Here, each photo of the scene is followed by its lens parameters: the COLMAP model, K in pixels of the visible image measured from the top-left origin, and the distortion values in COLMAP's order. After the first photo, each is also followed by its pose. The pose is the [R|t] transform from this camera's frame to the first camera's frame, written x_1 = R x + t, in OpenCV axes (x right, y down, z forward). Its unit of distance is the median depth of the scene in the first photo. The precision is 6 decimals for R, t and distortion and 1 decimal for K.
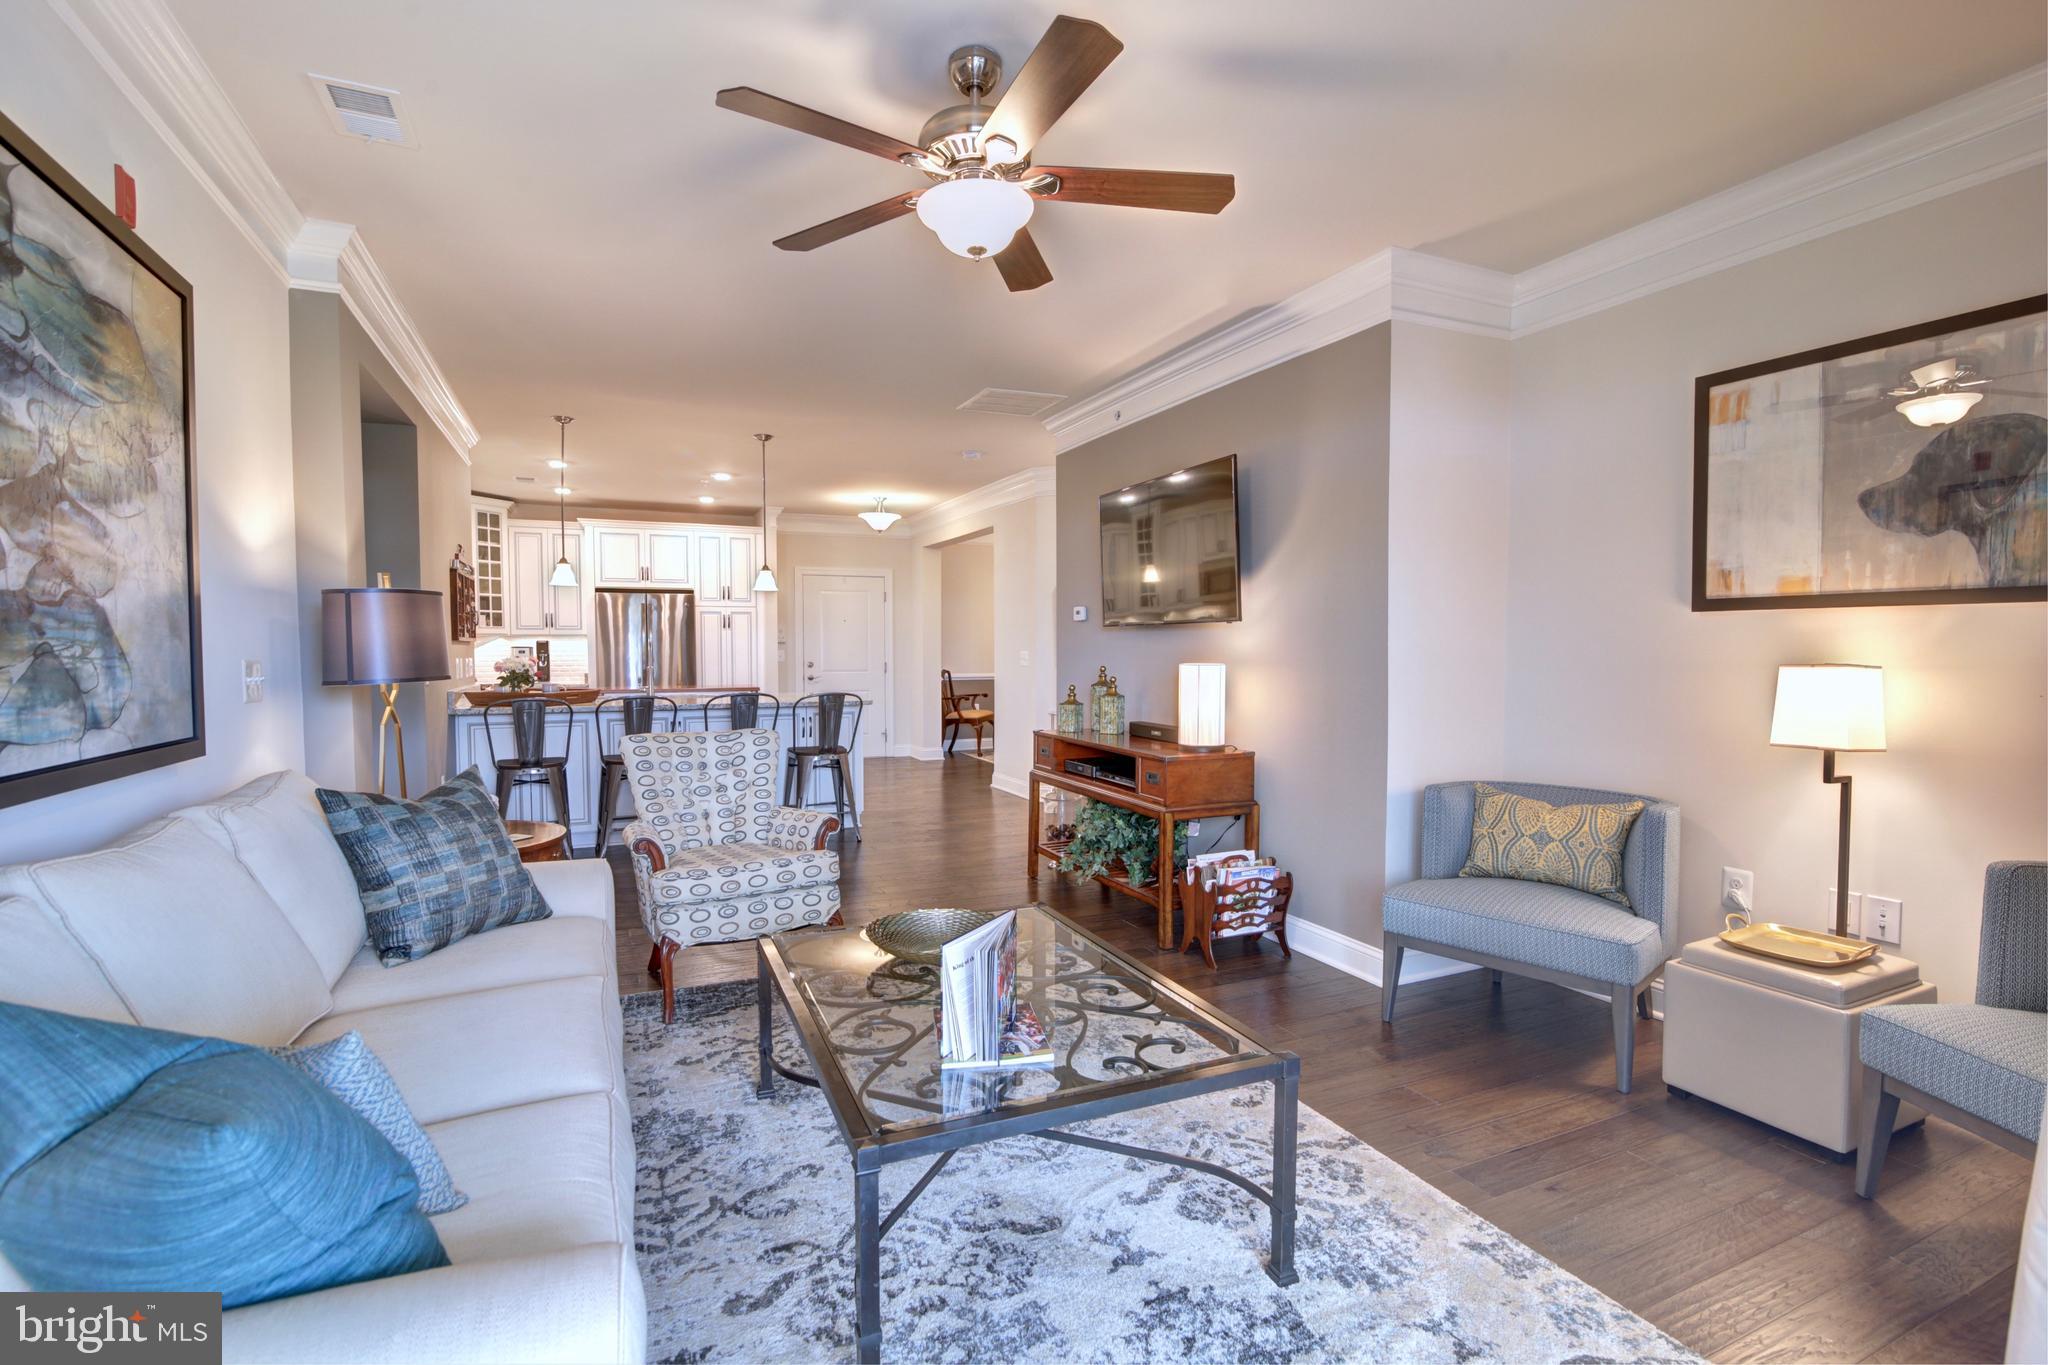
lens RADIAL K [[937.7, 0, 1023.8], [0, 937.7, 689.0], [0, 0, 1]] dist [-0.020925, 0.000804]
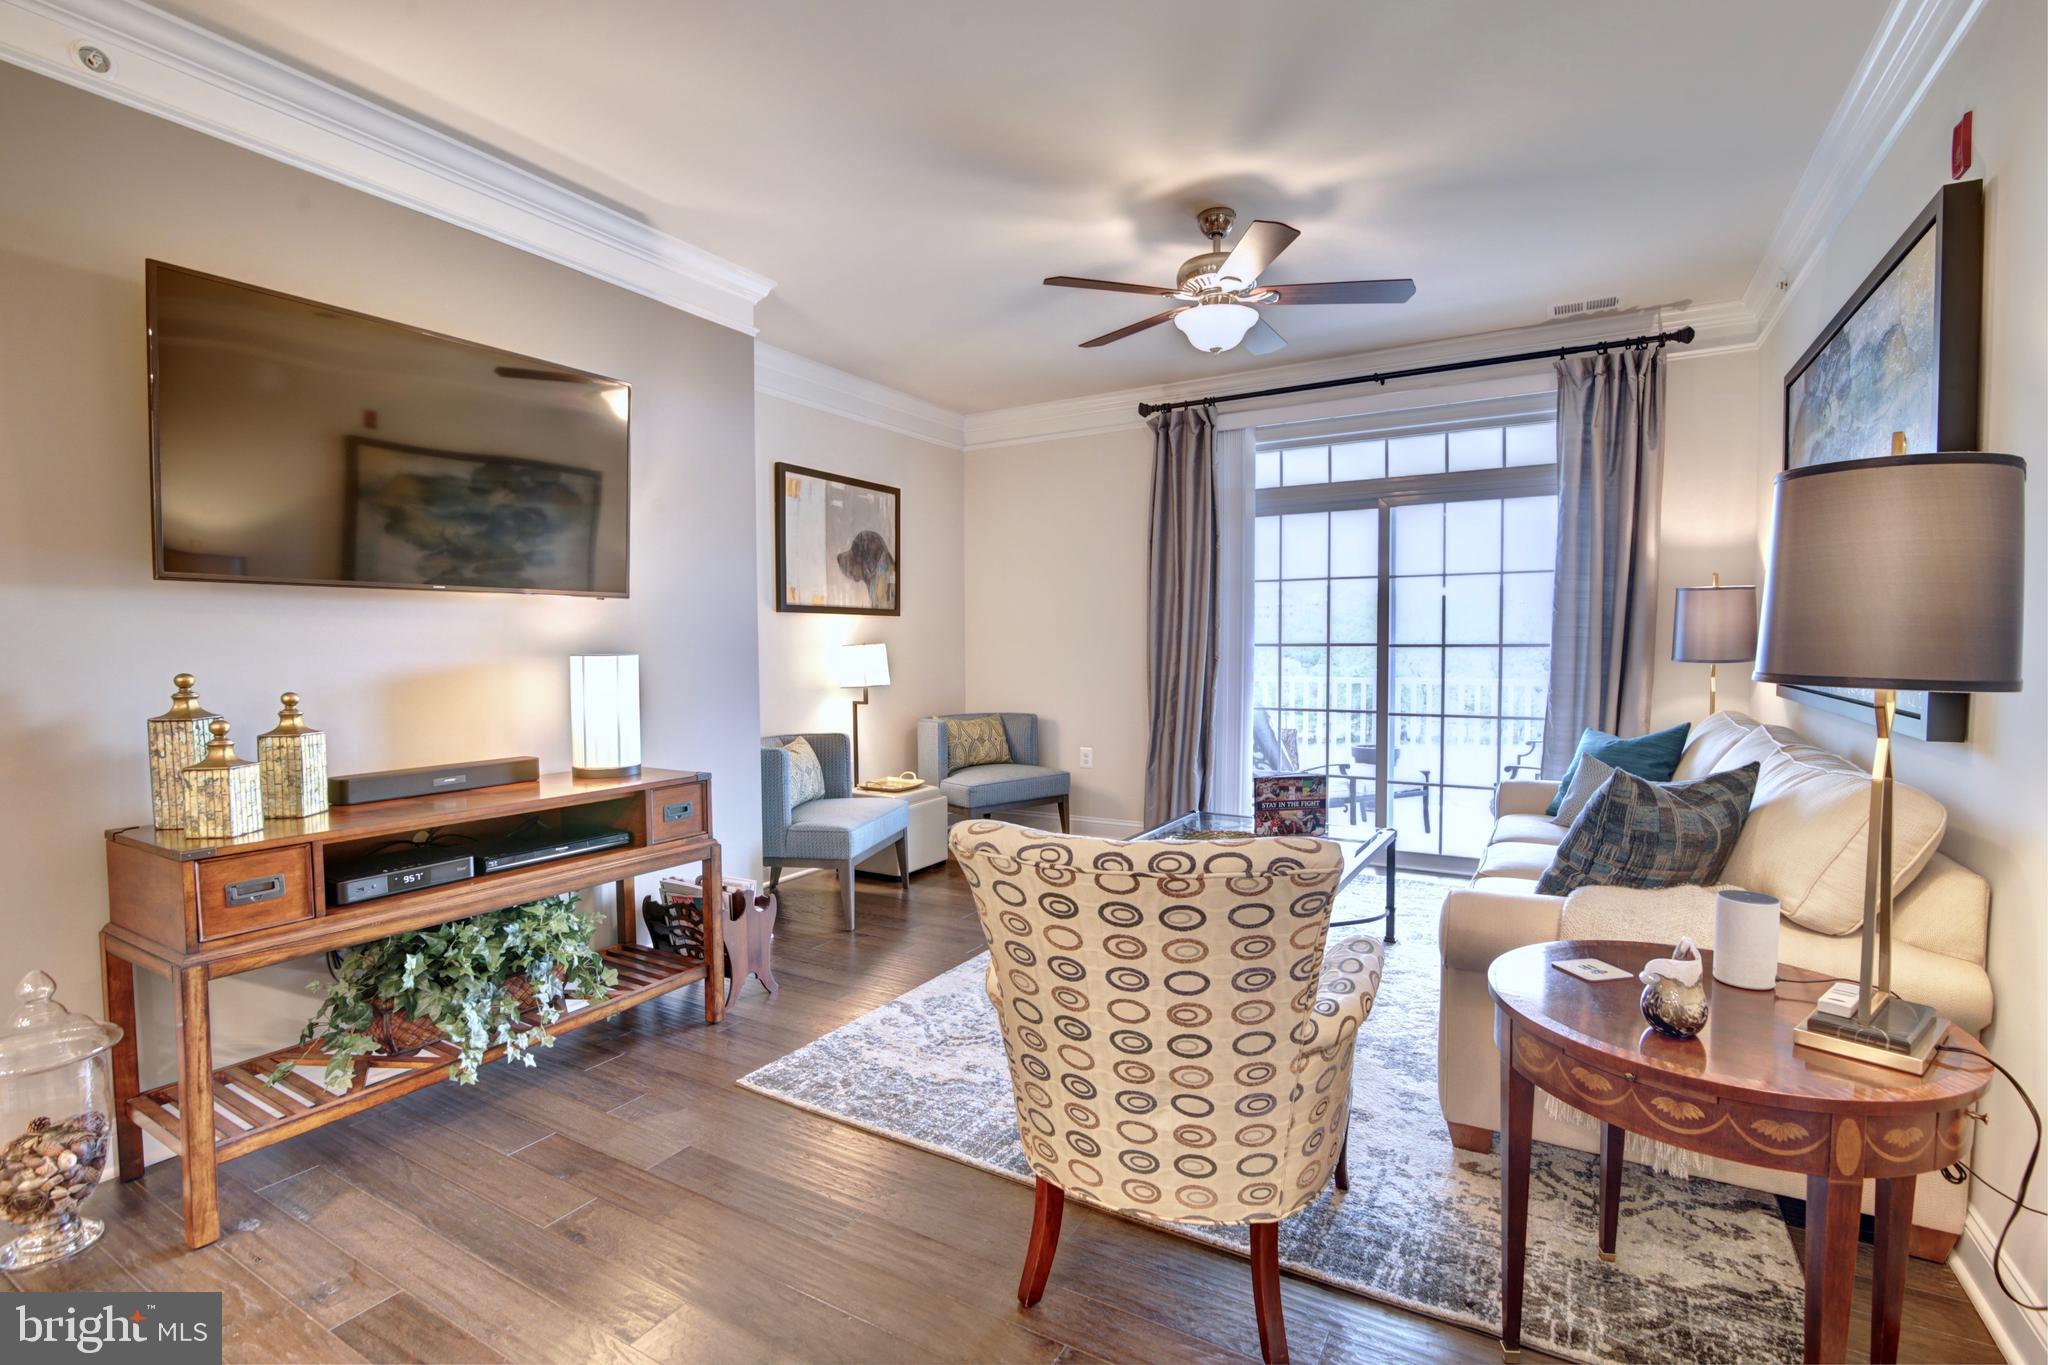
lens RADIAL K [[937.7, 0, 1022.4], [0, 937.7, 699.3], [0, 0, 1]] dist [-0.020925, 0.000804]
pose [[-0.578567, -0.046062, 0.814333, -0.271721], [0.042834, 0.995310, 0.086732, -0.019161], [-0.814509, 0.085061, -0.573881, 0.538086]]
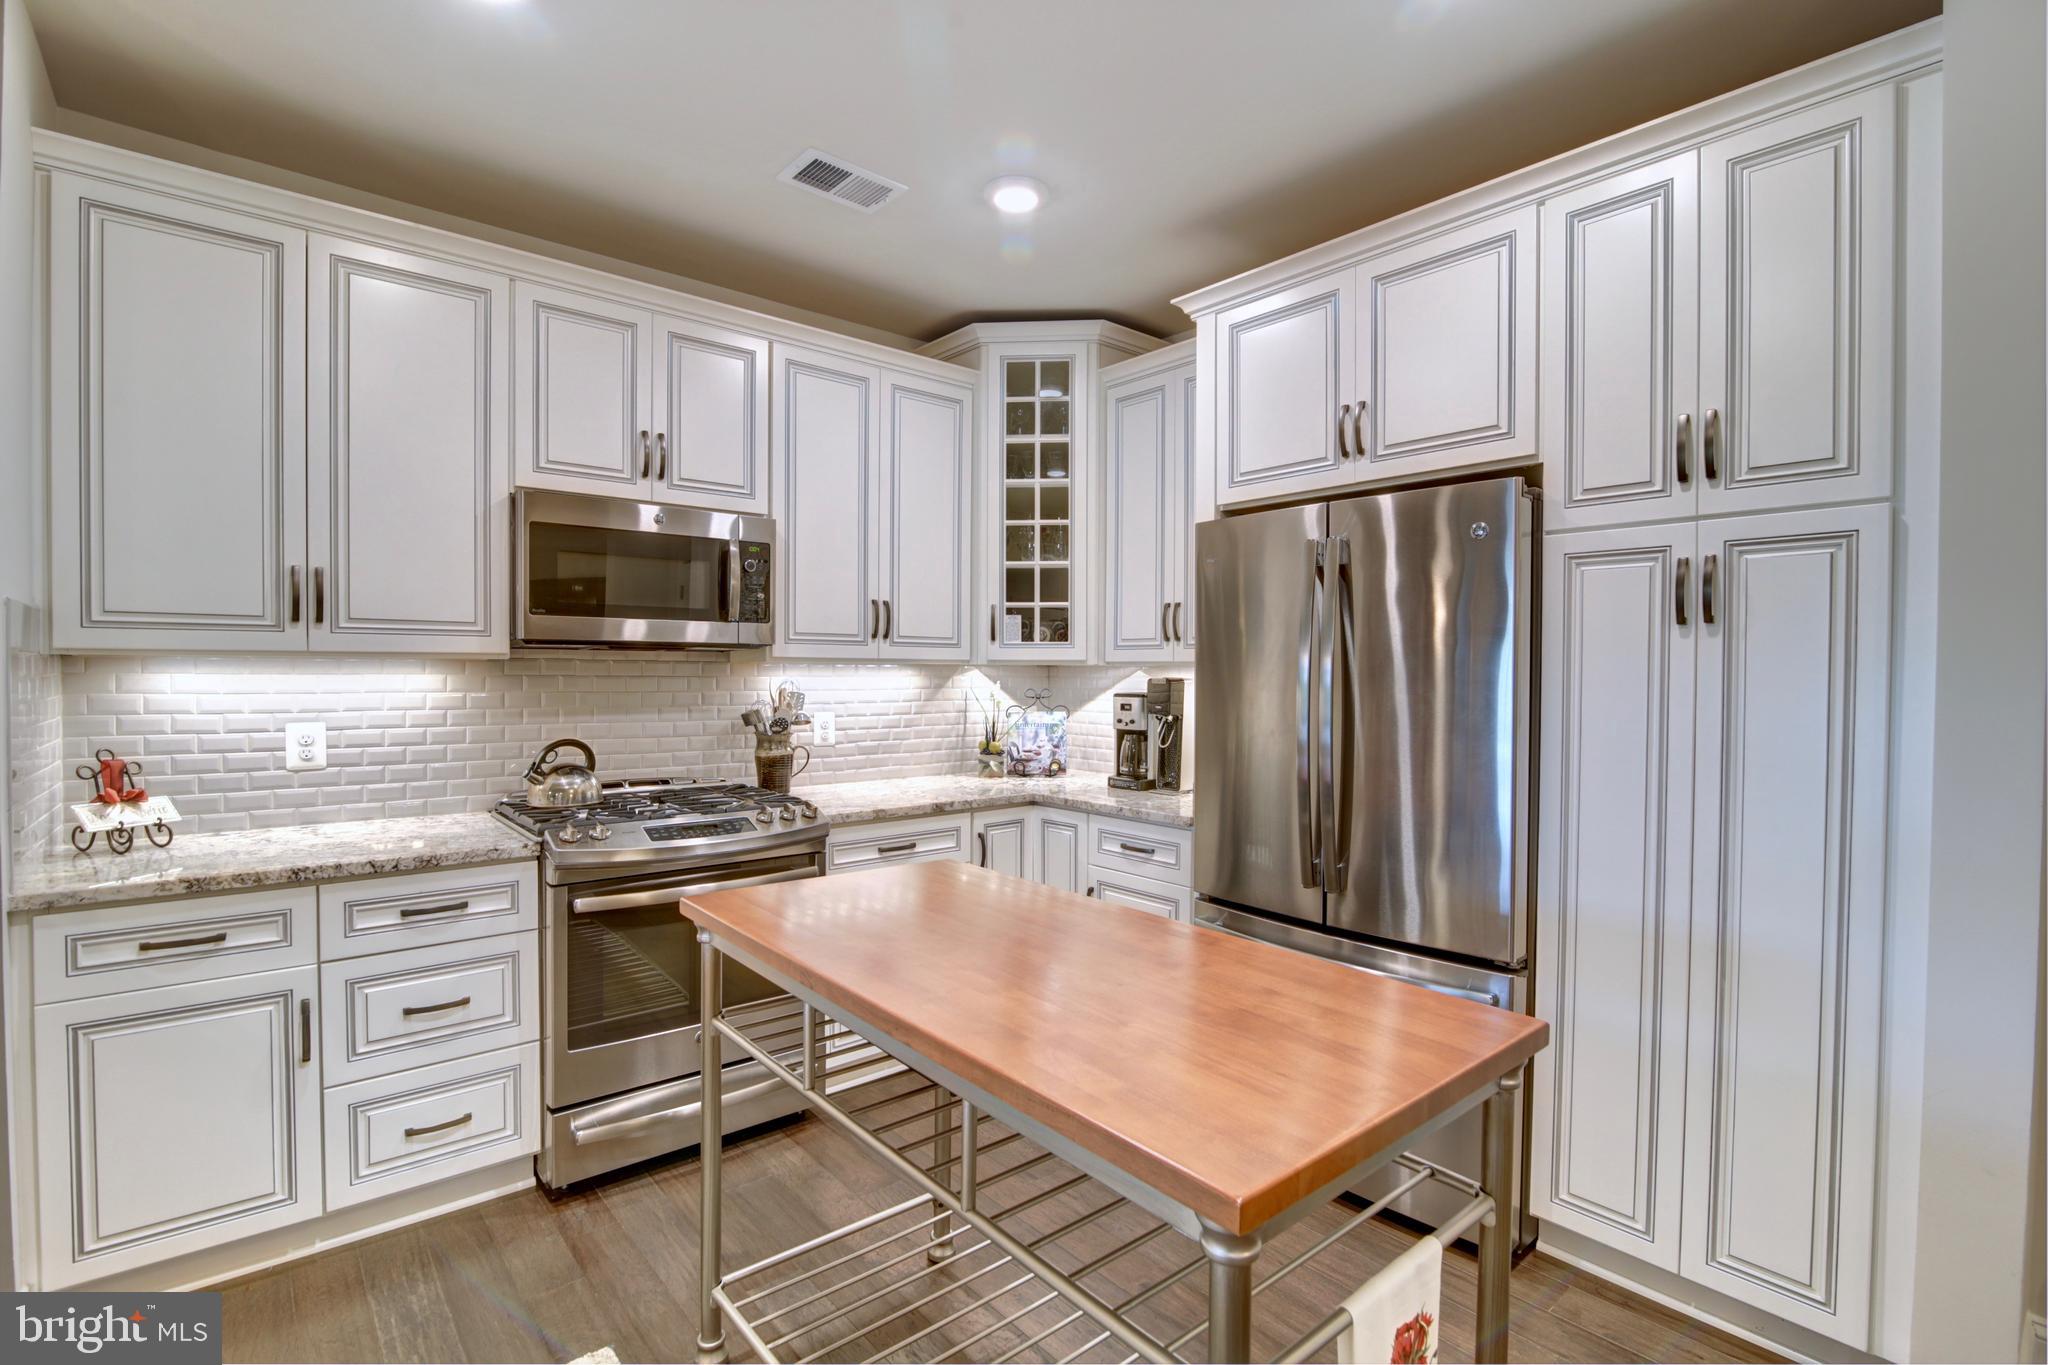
lens RADIAL K [[937.7, 0, 1024.7], [0, 937.7, 686.9], [0, 0, 1]] dist [-0.020925, 0.000804]
pose [[0.279780, 0.021067, -0.959833, -0.180552], [-0.051338, 0.998657, 0.006955, -0.049607], [0.958691, 0.047330, 0.280486, 0.867528]]
